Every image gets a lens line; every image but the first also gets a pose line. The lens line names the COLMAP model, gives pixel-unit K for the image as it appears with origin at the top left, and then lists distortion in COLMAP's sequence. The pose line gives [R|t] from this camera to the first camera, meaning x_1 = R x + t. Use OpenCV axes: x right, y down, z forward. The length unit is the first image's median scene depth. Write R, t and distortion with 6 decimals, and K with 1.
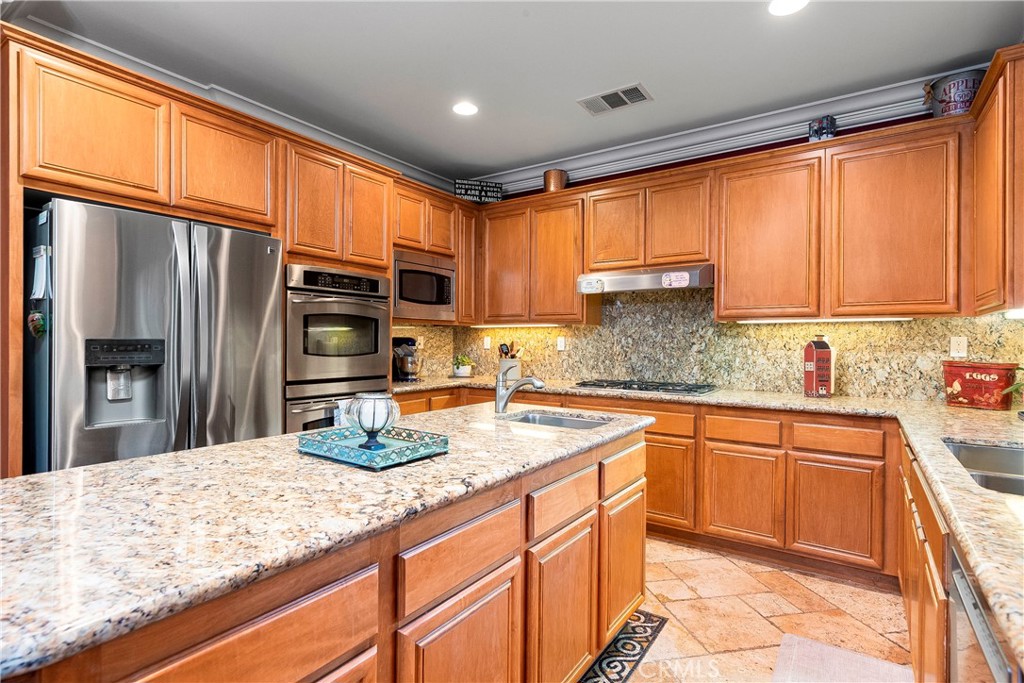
lens RADIAL K [[506.1, 0, 511.6], [0, 506.1, 342.6], [0, 0, 1]] dist [0.005666, -0.000550]
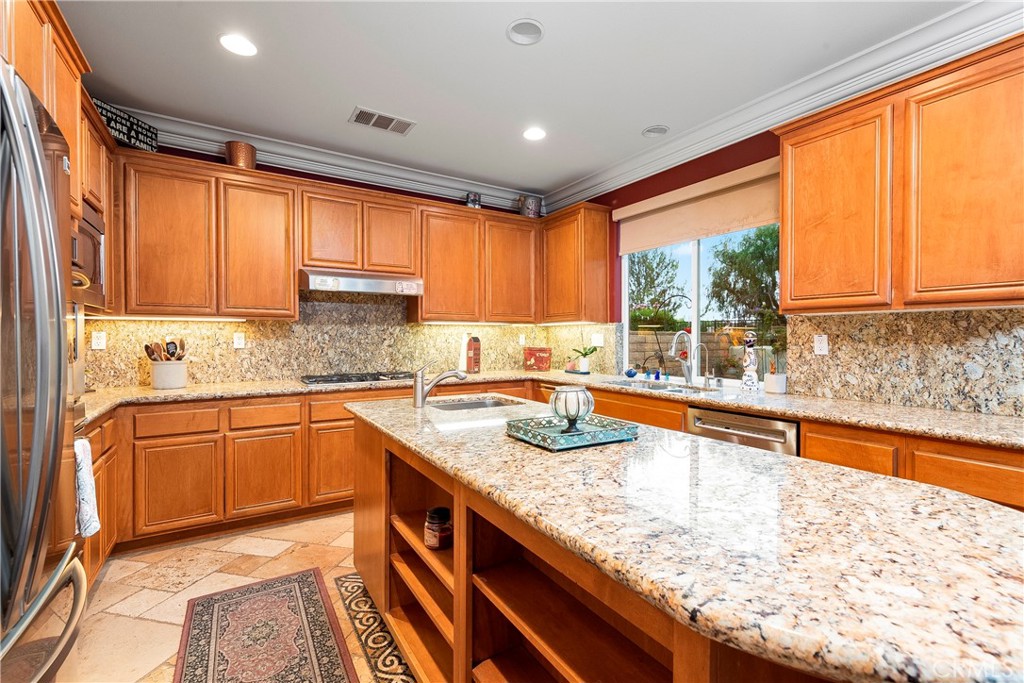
lens RADIAL K [[448.0, 0, 513.2], [0, 448.0, 343.9], [0, 0, 1]] dist [0.003544, -0.000609]
pose [[0.395535, -0.018991, 0.918255, -0.557646], [0.004326, 0.999814, 0.018815, -0.006626], [-0.918441, -0.003470, 0.395543, 0.319847]]
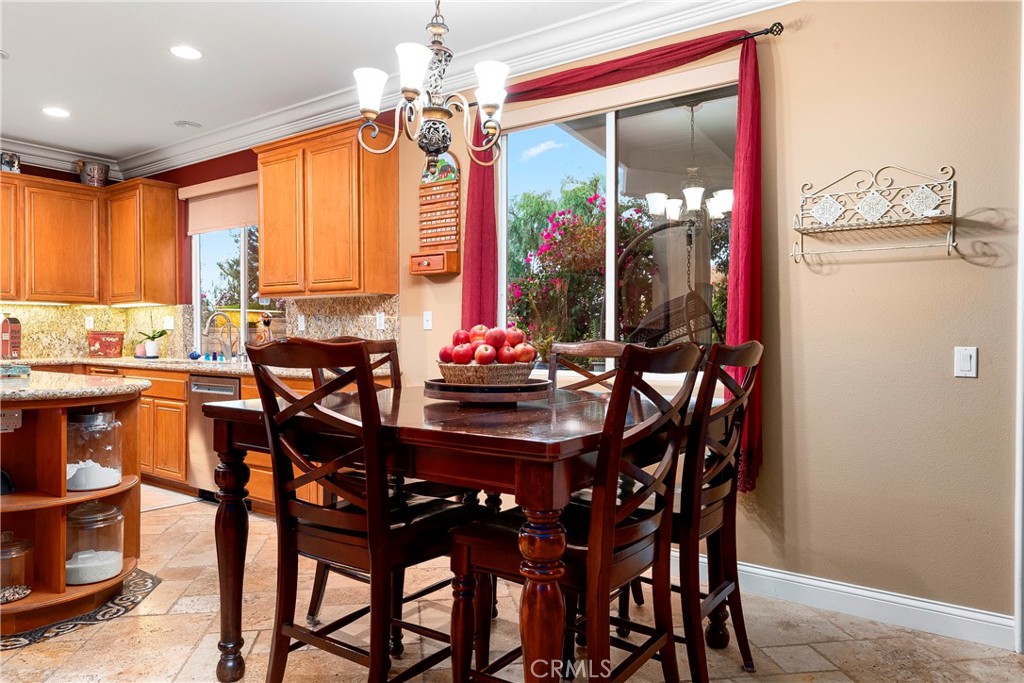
lens RADIAL K [[693.4, 0, 513.5], [0, 693.4, 344.6], [0, 0, 1]] dist [0.013604, -0.000834]
pose [[0.036457, -0.017144, 0.999188, -1.121595], [-0.000554, 0.999852, 0.017176, 0.033203], [-0.999335, -0.001180, 0.036443, -0.382175]]
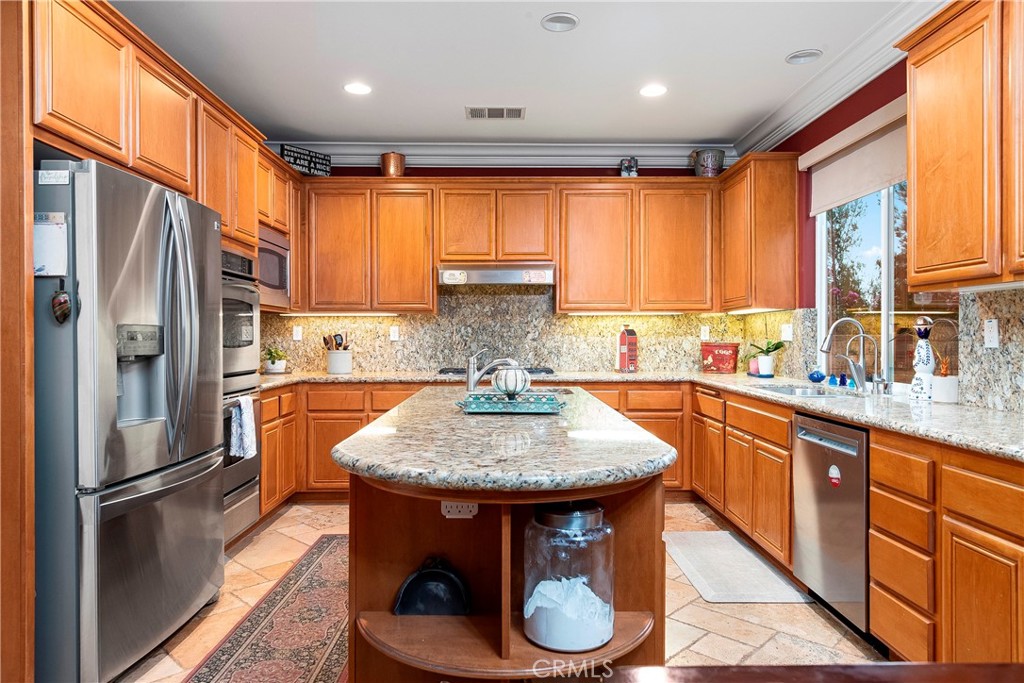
lens RADIAL K [[649.8, 0, 511.9], [0, 649.8, 344.6], [0, 0, 1]] dist [0.007573, -0.002434]
pose [[0.816028, -0.014030, 0.577842, -0.557276], [0.007577, 0.999879, 0.013577, 0.010081], [-0.577963, -0.006701, 0.816036, -0.174446]]
